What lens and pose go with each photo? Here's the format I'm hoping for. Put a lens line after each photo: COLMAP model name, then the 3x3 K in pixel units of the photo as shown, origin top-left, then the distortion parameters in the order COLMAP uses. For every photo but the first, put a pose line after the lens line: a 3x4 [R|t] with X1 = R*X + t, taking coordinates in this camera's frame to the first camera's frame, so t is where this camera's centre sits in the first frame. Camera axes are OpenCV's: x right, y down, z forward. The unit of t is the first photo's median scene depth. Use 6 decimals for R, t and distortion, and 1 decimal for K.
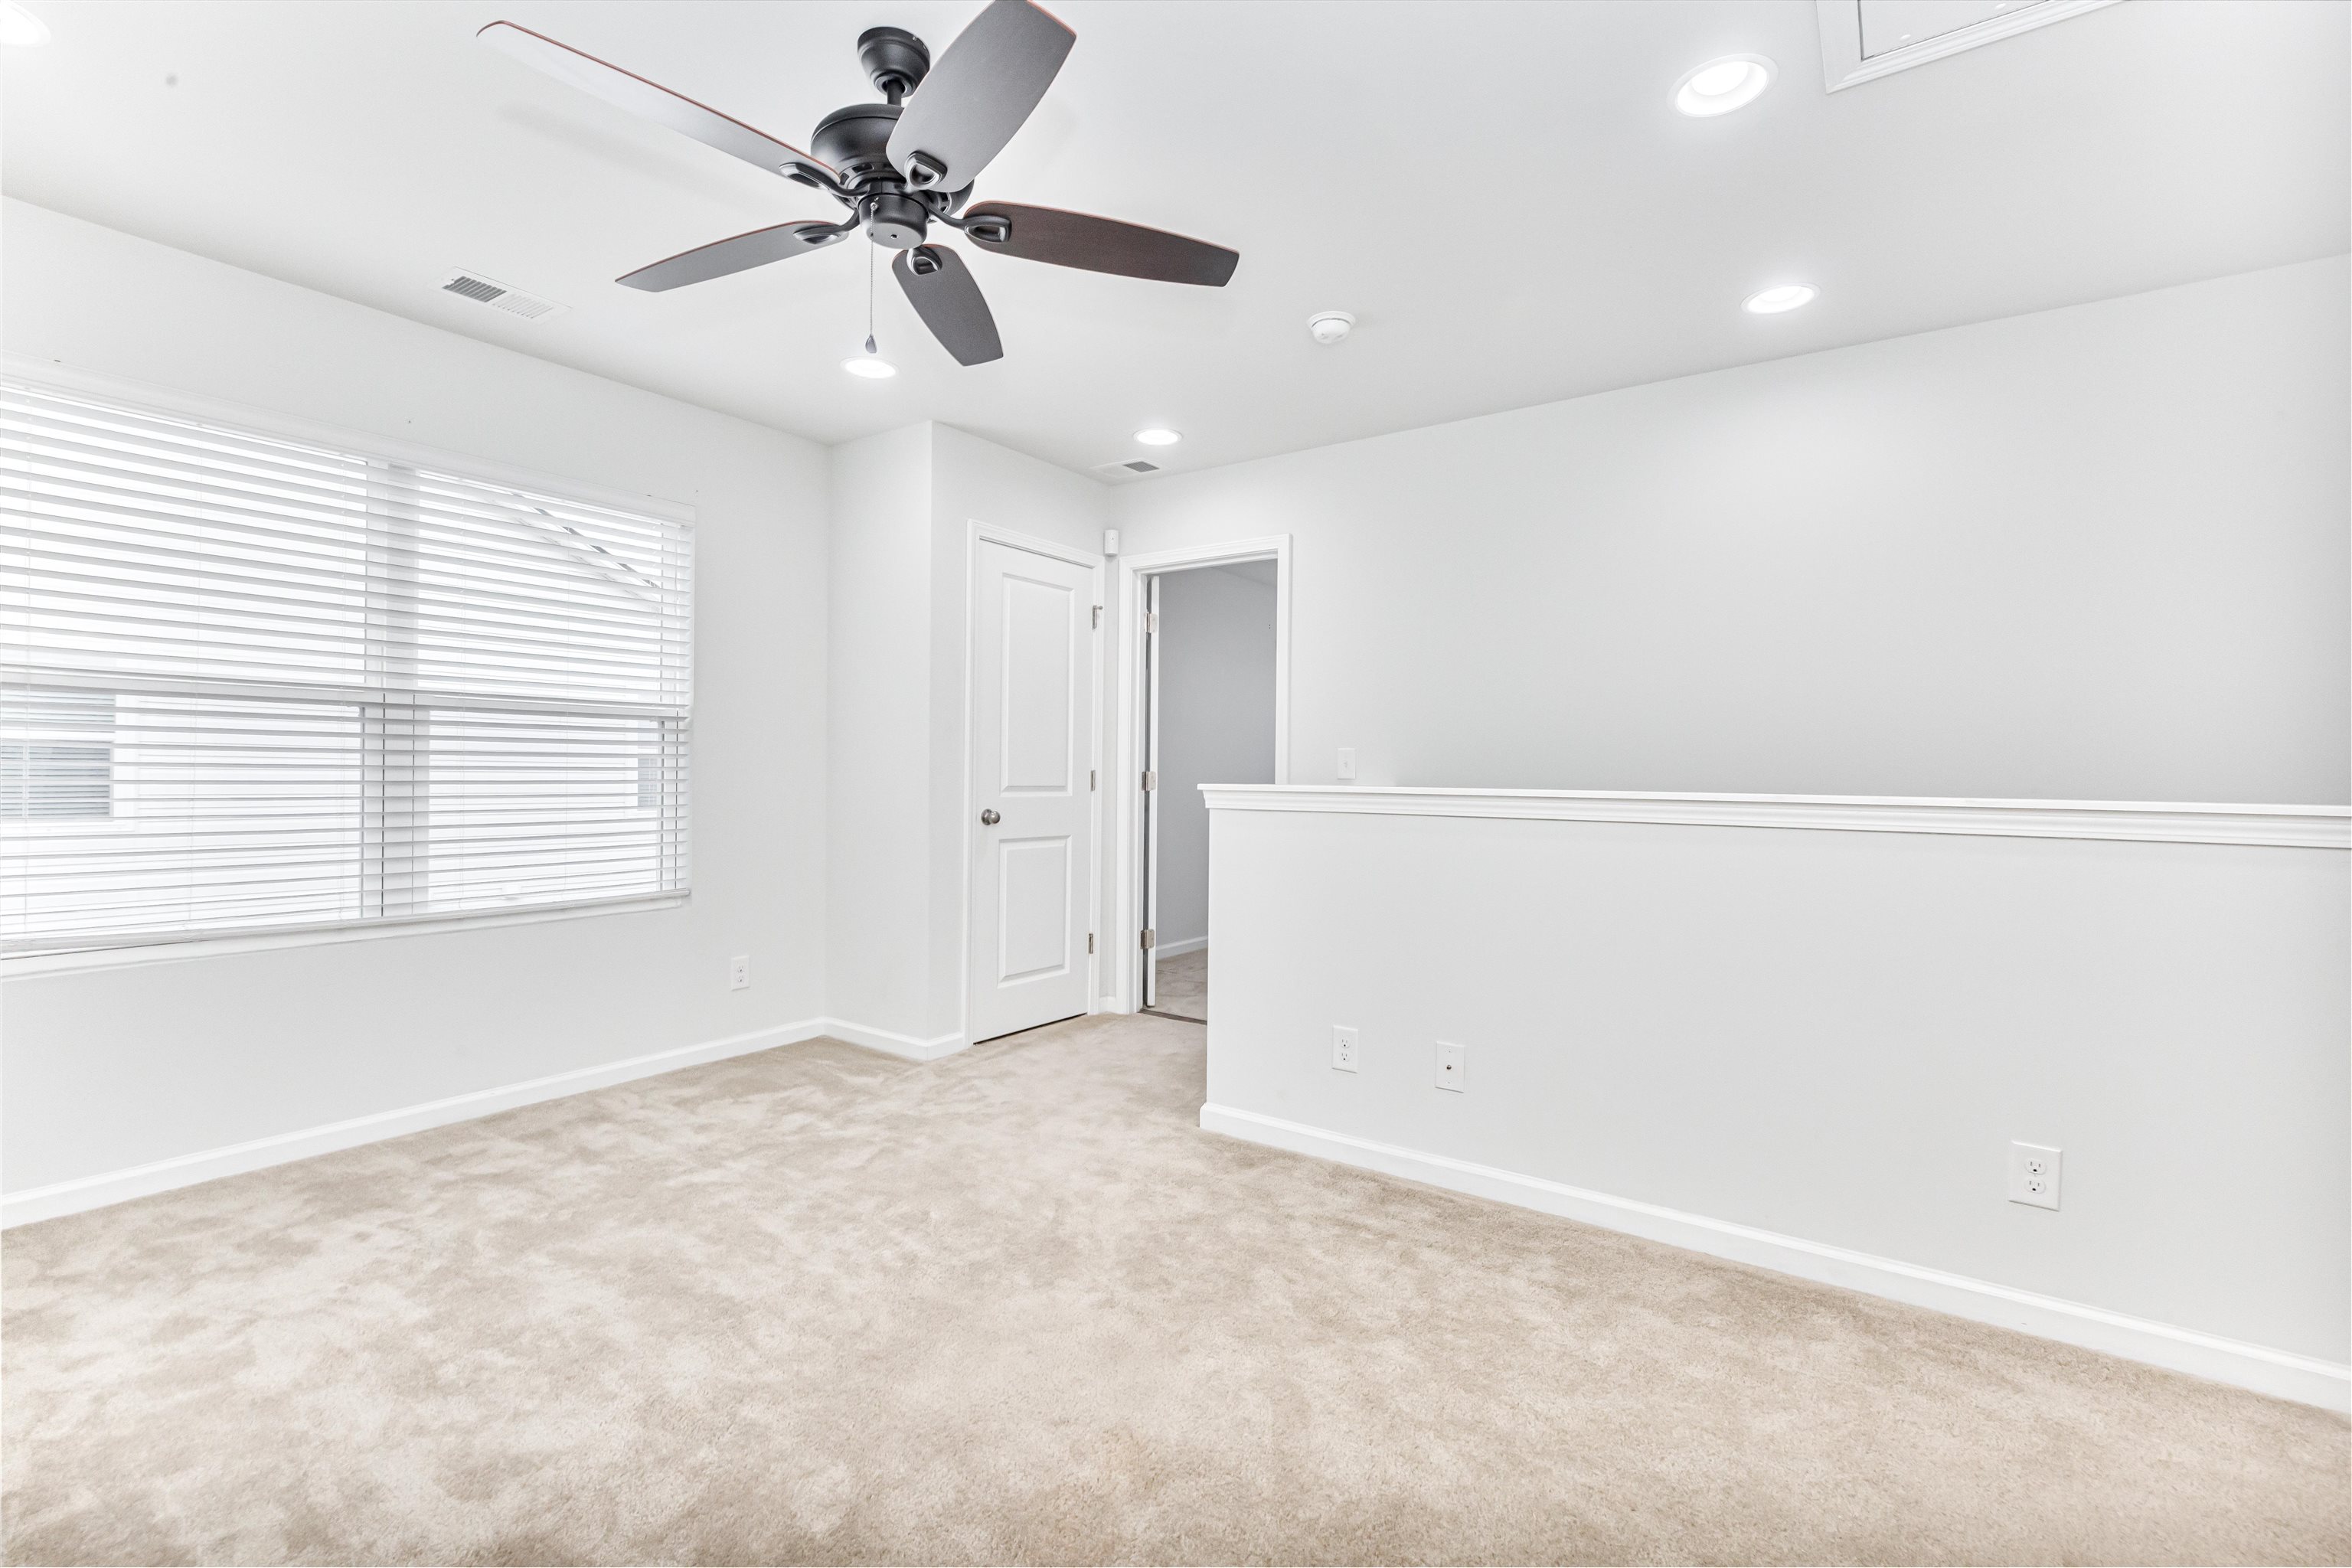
lens RADIAL K [[1055.6, 0, 1176.8], [0, 1055.6, 781.6], [0, 0, 1]] dist [0.003703, 0.001693]
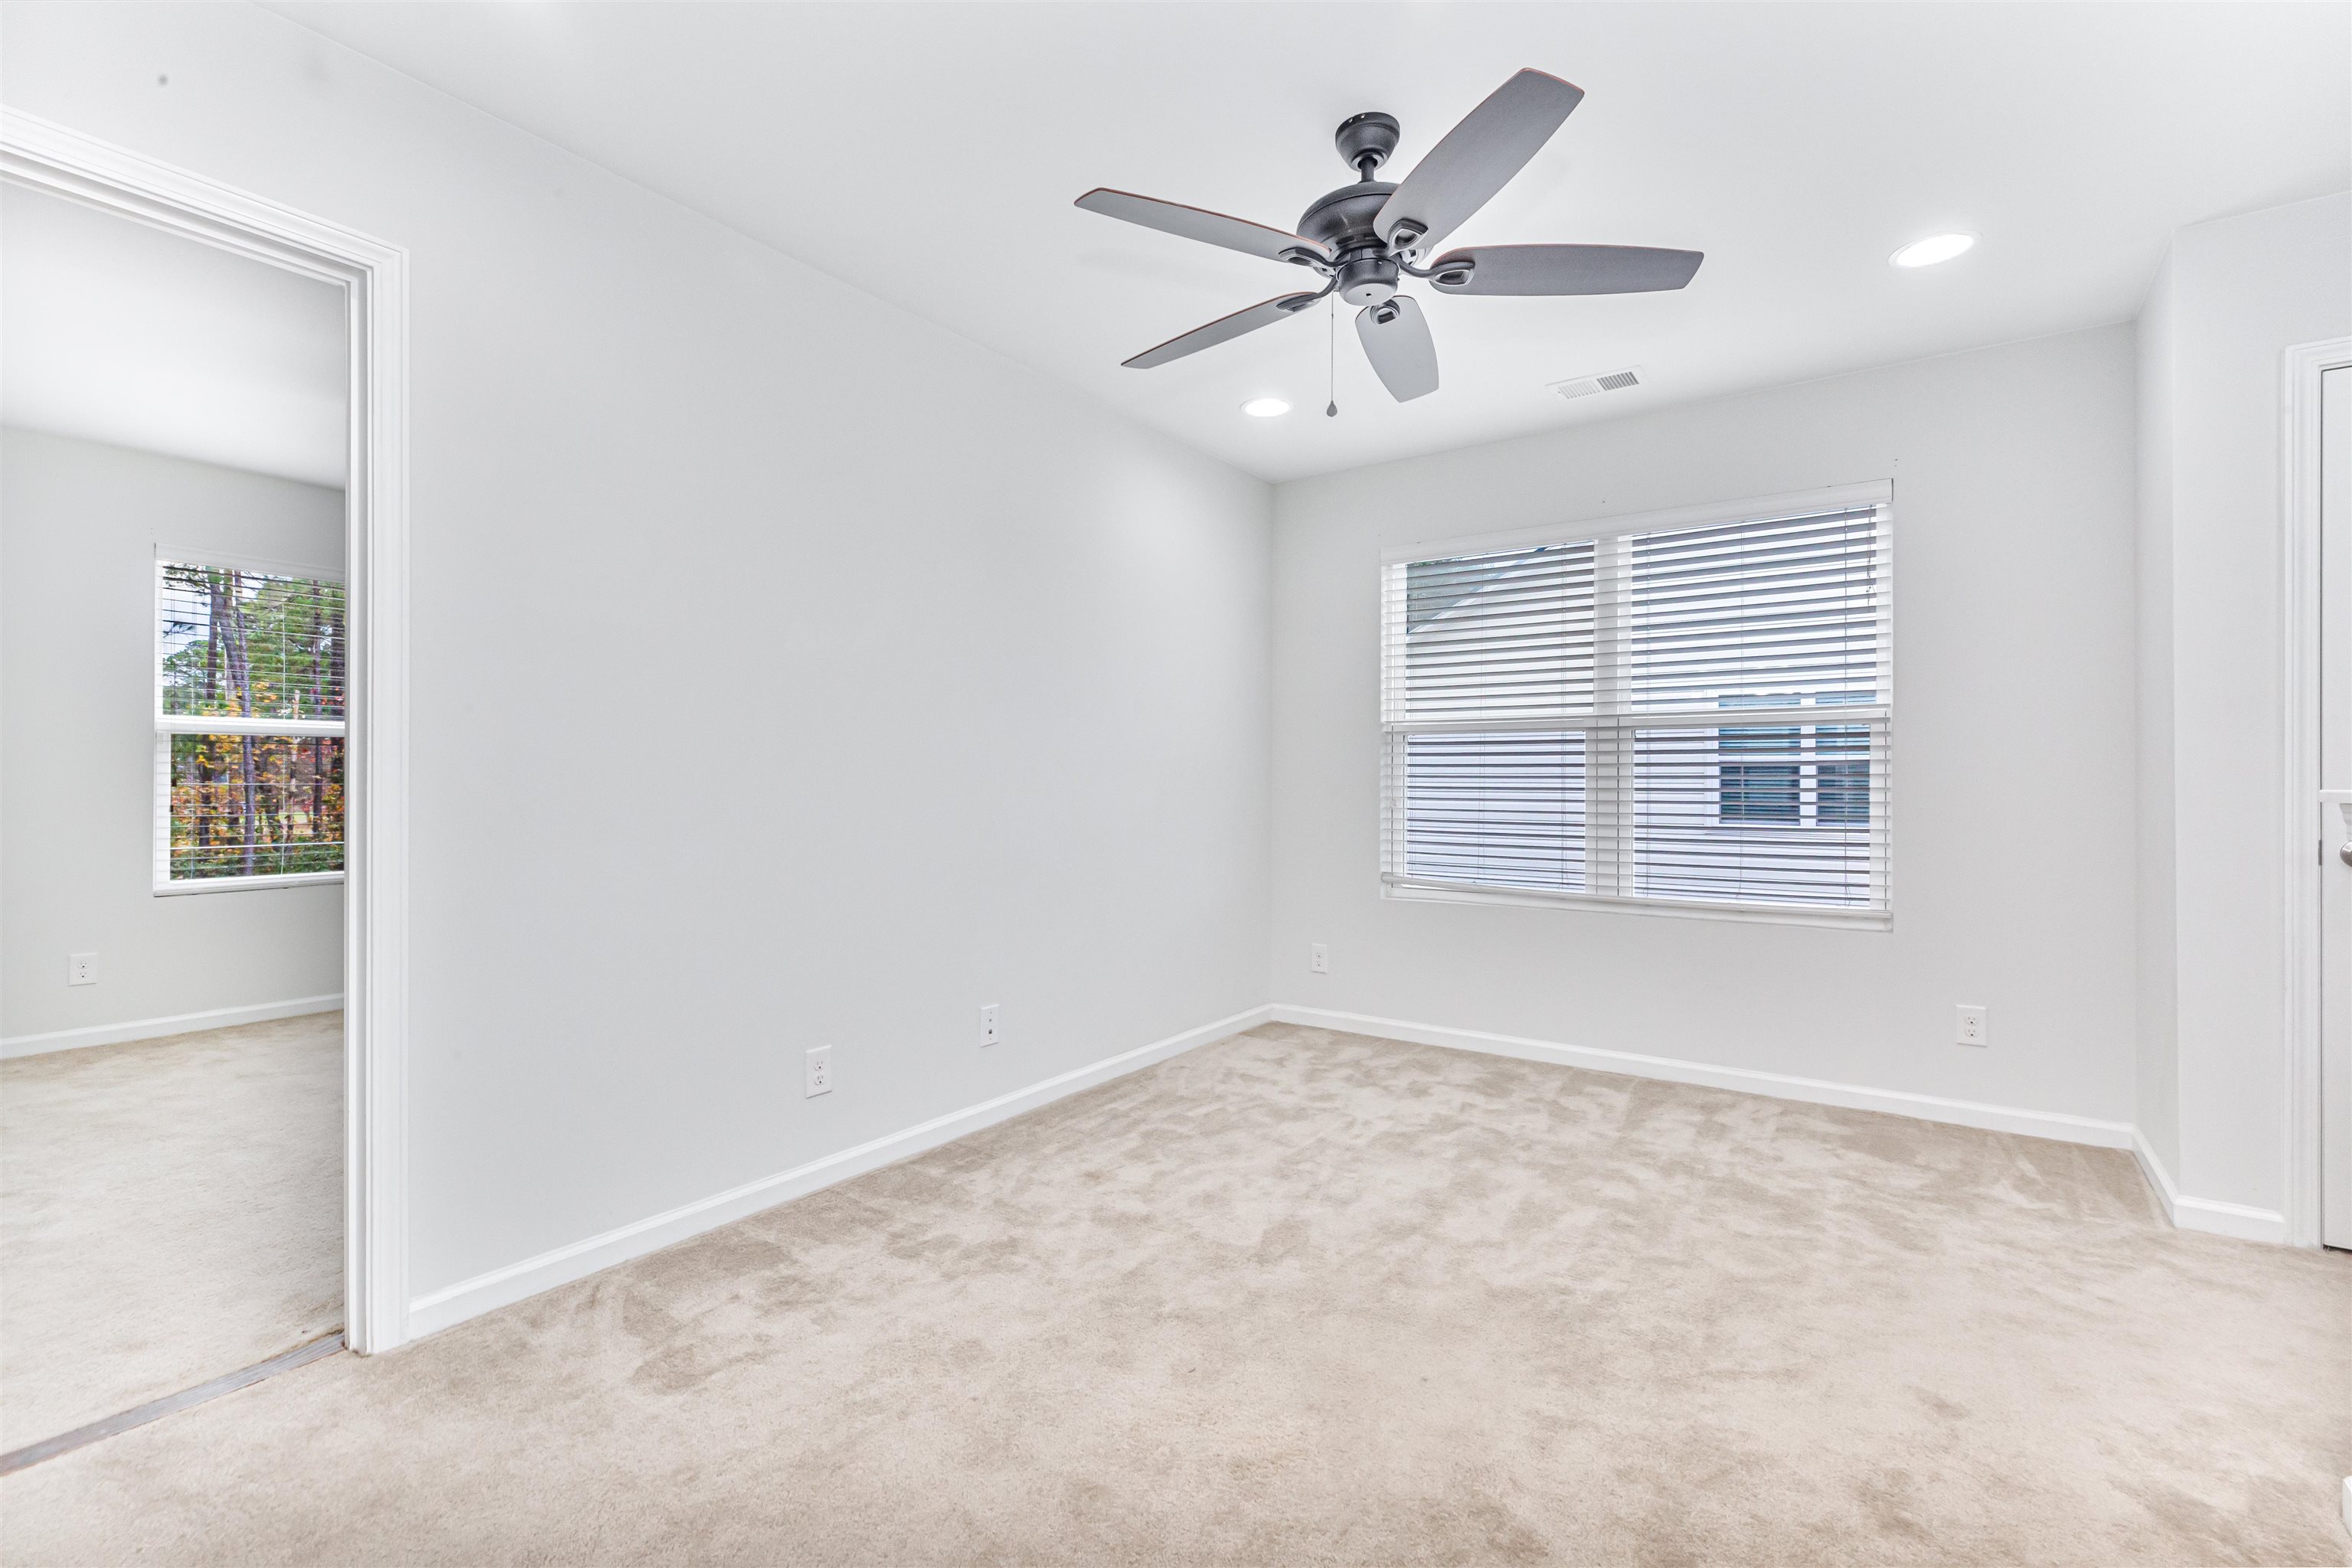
lens RADIAL K [[1055.6, 0, 1169.8], [0, 1055.6, 770.7], [0, 0, 1]] dist [0.003703, 0.001693]
pose [[-0.004996, -0.016325, -0.999854, 0.522109], [-0.008439, 0.999832, -0.016283, 0.003552], [0.999952, 0.008357, -0.005133, 0.483986]]
